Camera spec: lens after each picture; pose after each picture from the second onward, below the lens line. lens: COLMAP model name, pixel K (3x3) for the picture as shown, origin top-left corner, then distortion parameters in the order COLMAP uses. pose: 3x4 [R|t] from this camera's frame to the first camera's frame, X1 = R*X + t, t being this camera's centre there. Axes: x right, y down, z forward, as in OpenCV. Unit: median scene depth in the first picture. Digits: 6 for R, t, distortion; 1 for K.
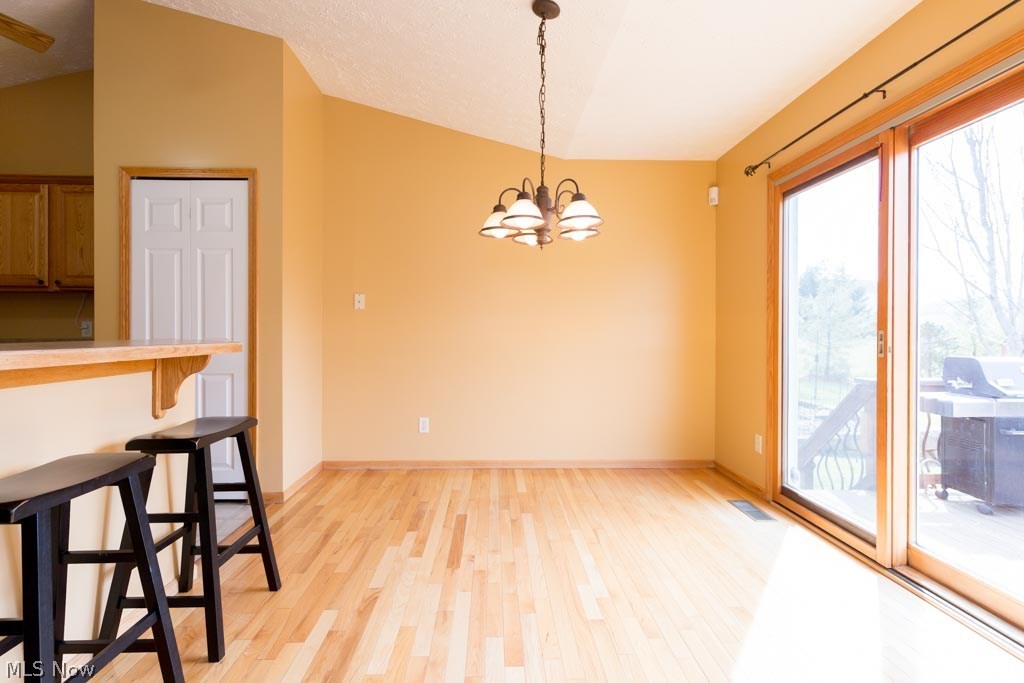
lens RADIAL K [[484.6, 0, 514.9], [0, 484.6, 337.2], [0, 0, 1]] dist [0.002187, -0.000259]
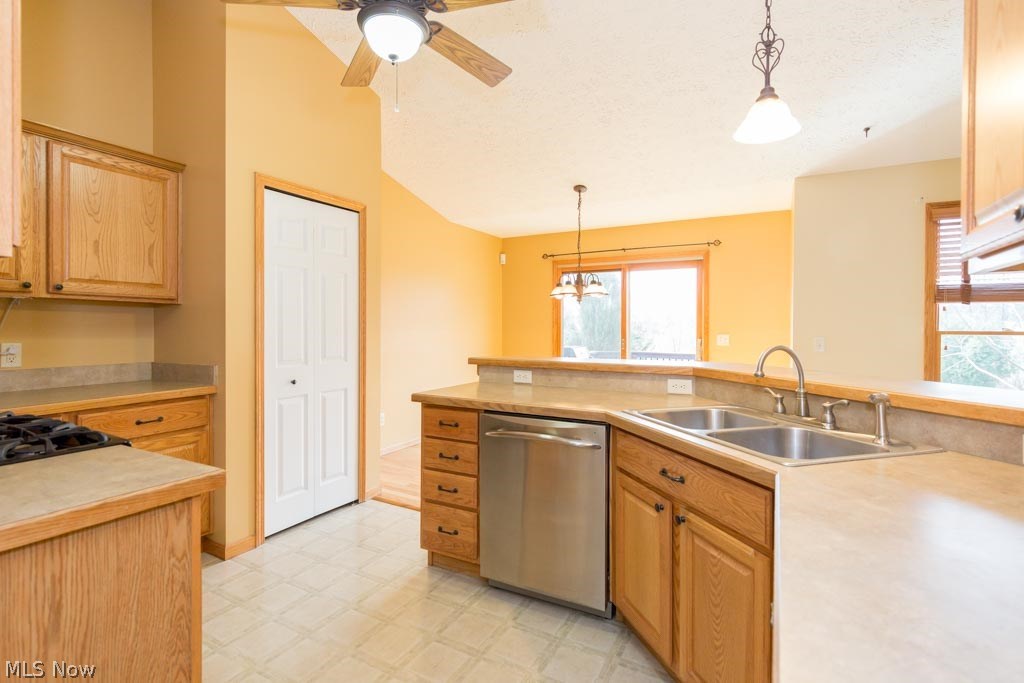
lens RADIAL K [[484.6, 0, 511.3], [0, 484.6, 335.2], [0, 0, 1]] dist [0.002187, -0.000259]
pose [[0.522368, -0.012901, 0.852622, -1.357543], [0.013039, 0.999889, 0.007141, -0.048087], [-0.852620, 0.007387, 0.522479, 0.114944]]
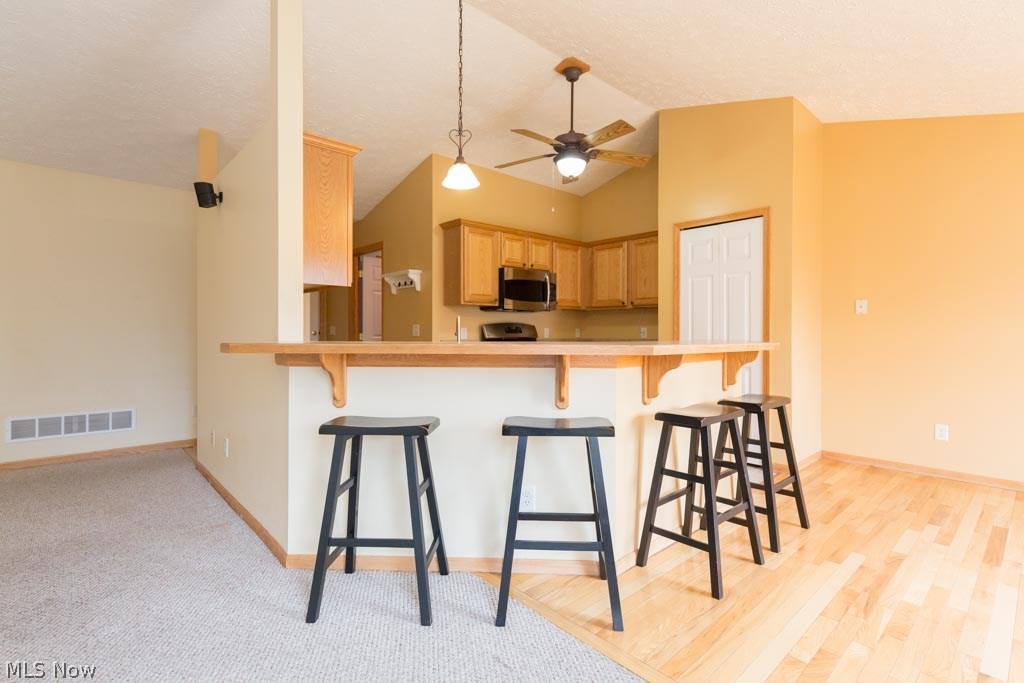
lens RADIAL K [[484.6, 0, 510.8], [0, 484.6, 332.4], [0, 0, 1]] dist [0.002187, -0.000259]
pose [[0.635441, -0.001271, -0.772148, 0.015390], [-0.011572, 0.999871, -0.011169, 0.004308], [0.772062, 0.016032, 0.635345, -0.330036]]
